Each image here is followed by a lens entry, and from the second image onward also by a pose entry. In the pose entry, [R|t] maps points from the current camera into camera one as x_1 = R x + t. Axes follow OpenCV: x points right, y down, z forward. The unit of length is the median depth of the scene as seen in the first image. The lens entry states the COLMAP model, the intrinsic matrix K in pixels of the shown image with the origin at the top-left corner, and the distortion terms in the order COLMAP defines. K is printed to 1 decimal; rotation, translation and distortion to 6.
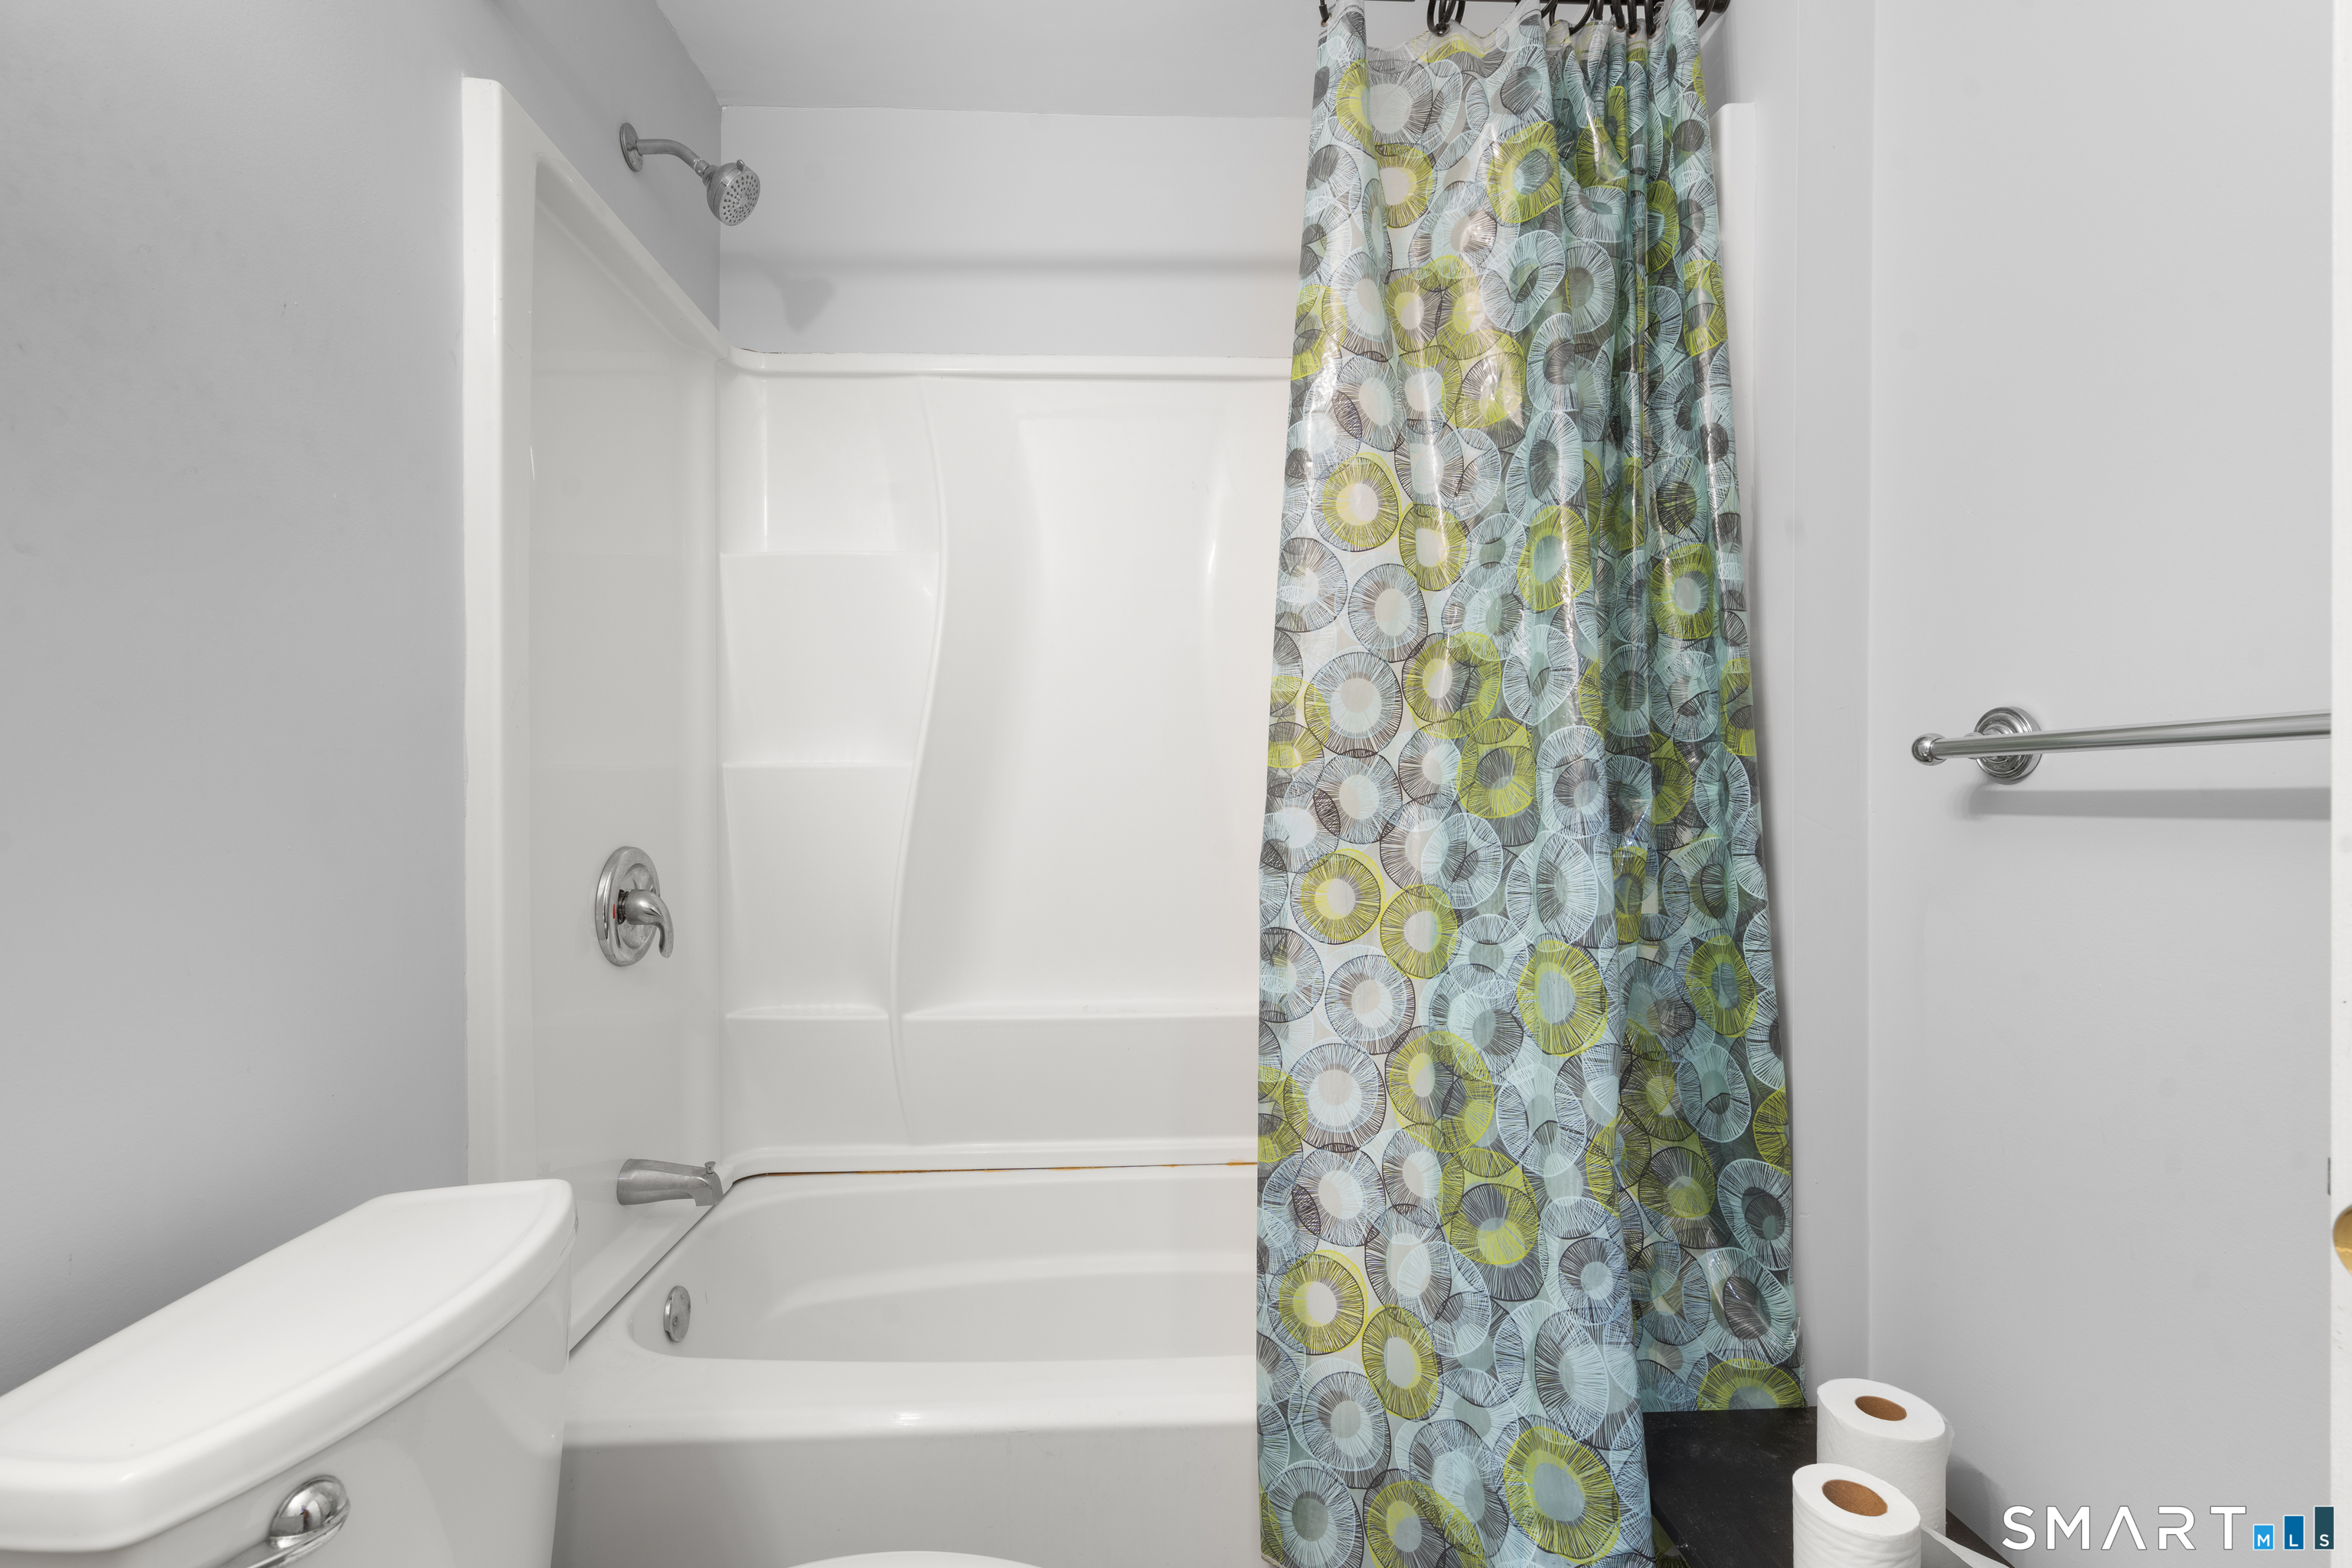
lens RADIAL K [[1054.1, 0, 1181.1], [0, 1054.1, 788.7], [0, 0, 1]] dist [-0.010546, 0.005407]
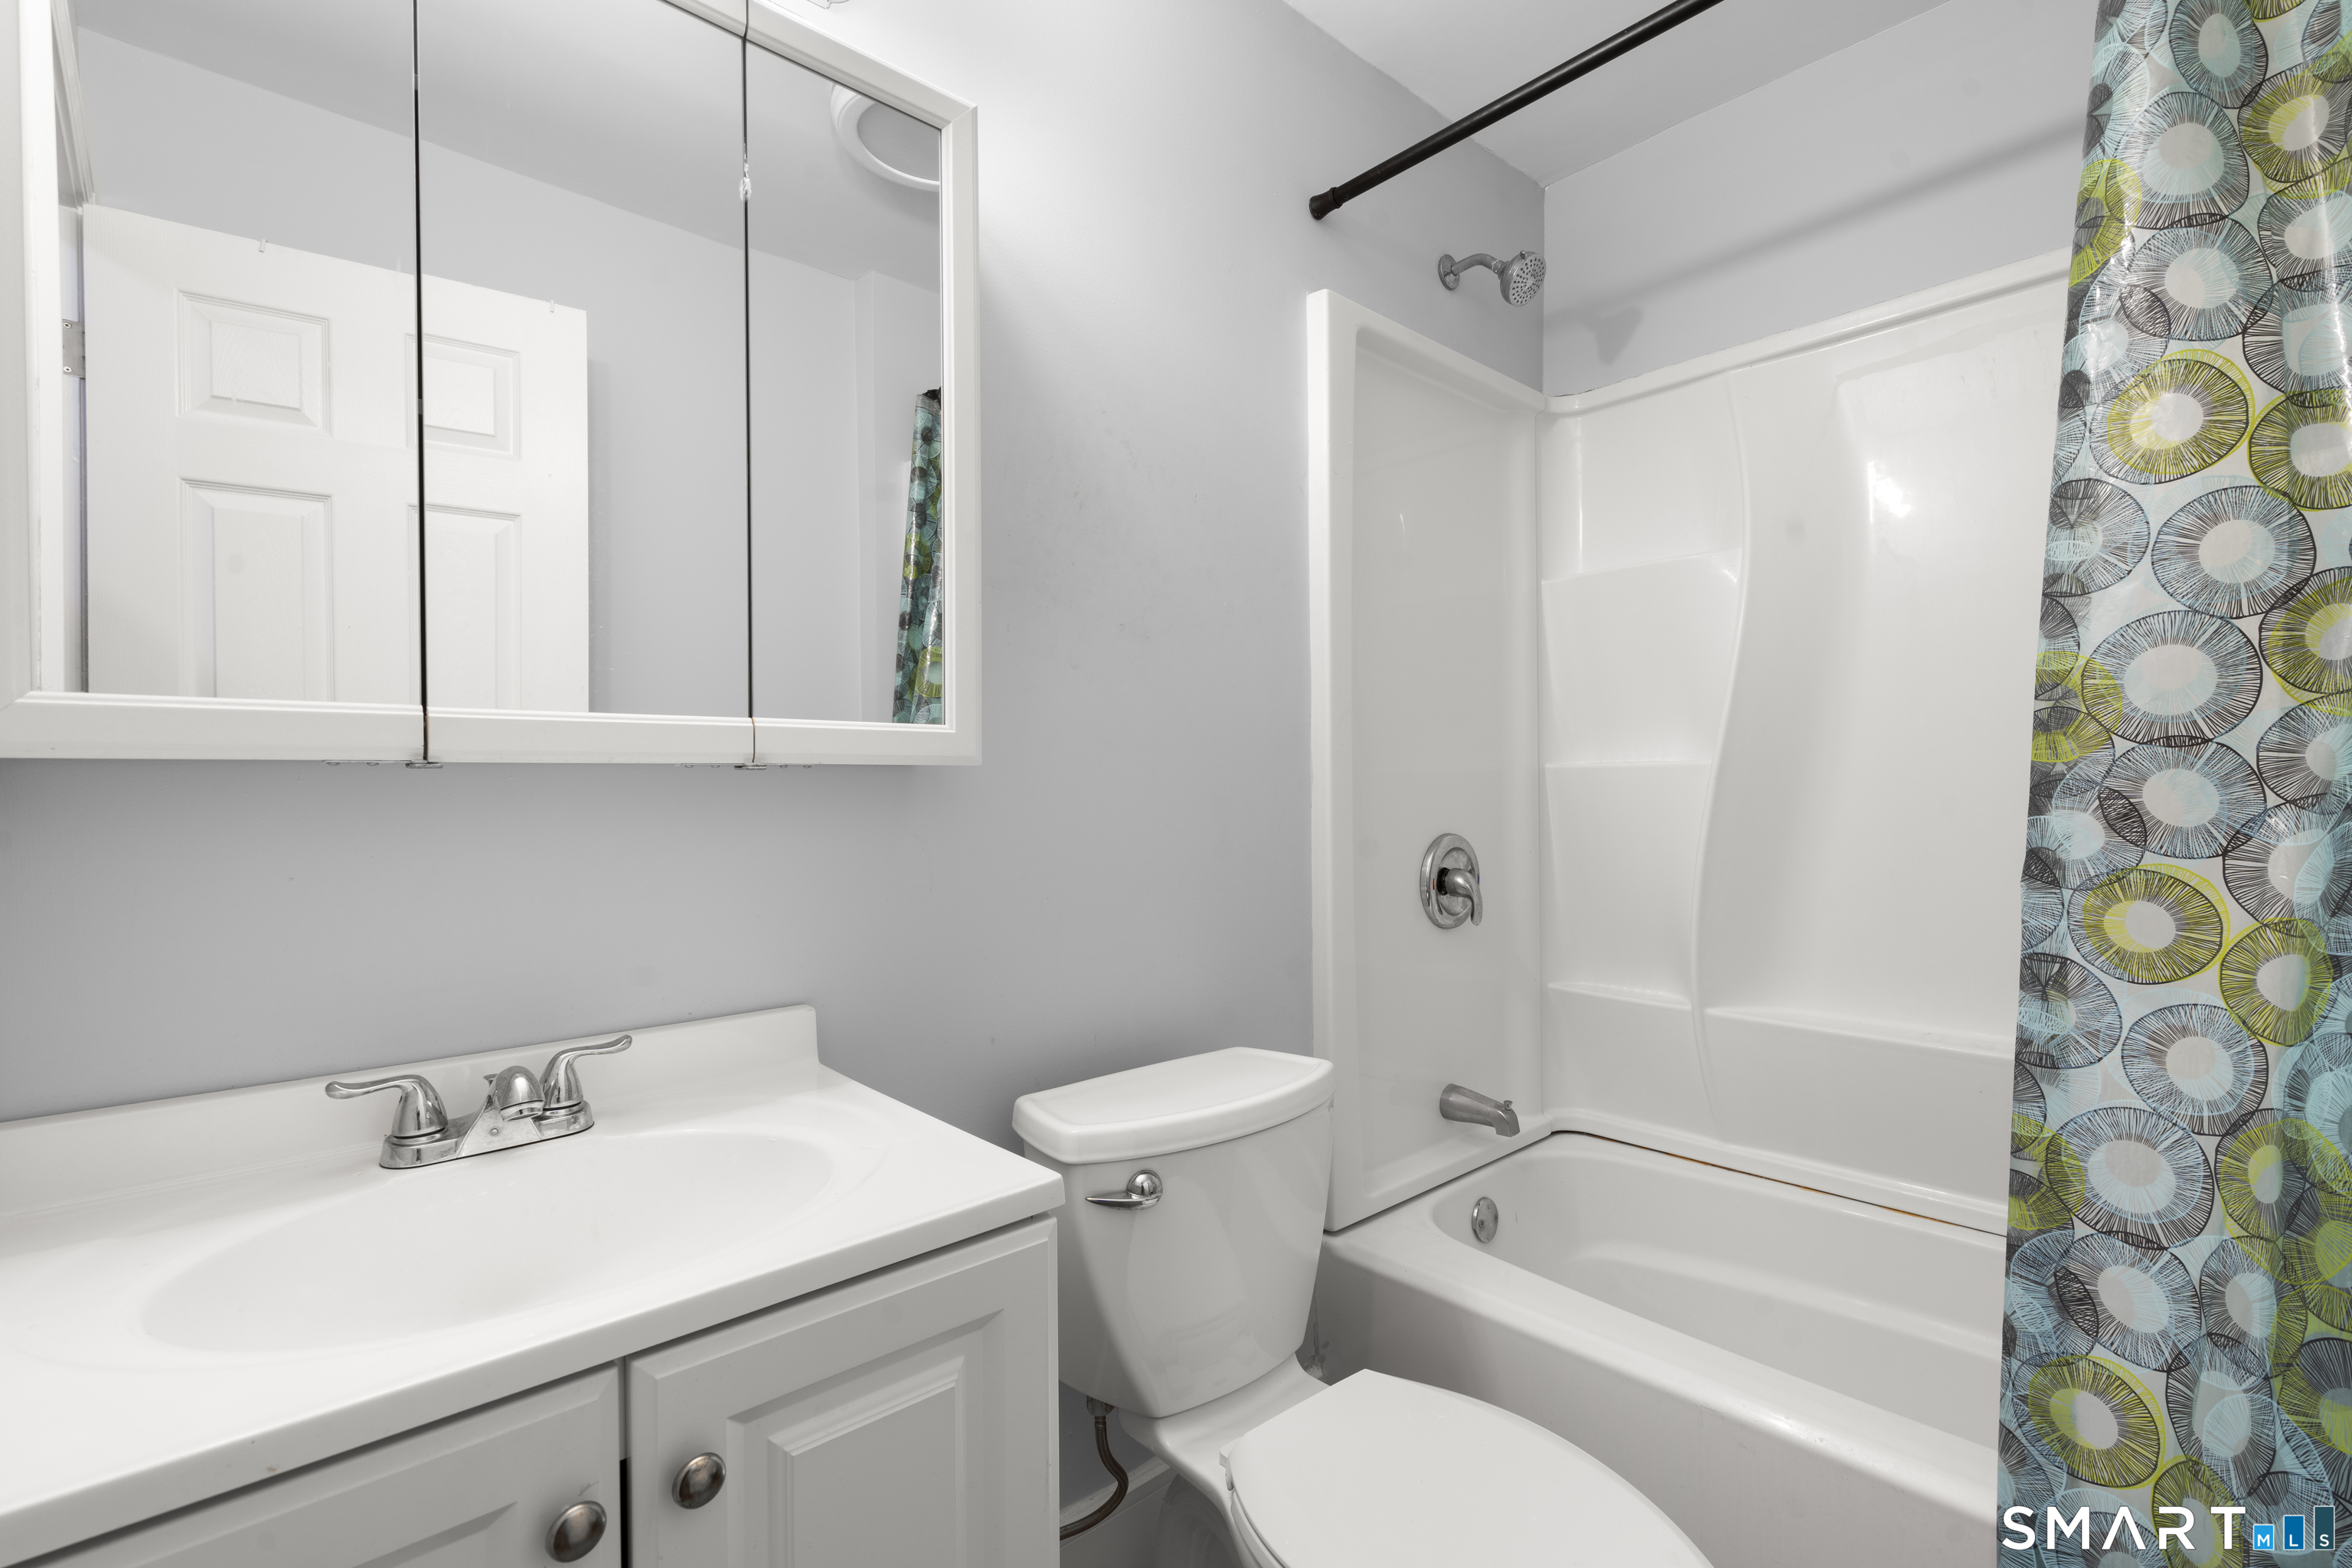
lens RADIAL K [[1054.1, 0, 1177.2], [0, 1054.1, 790.0], [0, 0, 1]] dist [-0.010546, 0.005407]
pose [[0.634587, -0.000001, -0.772851, 0.296458], [0.005064, 0.999979, 0.004157, -0.004533], [0.772834, -0.006552, 0.634574, -0.055477]]
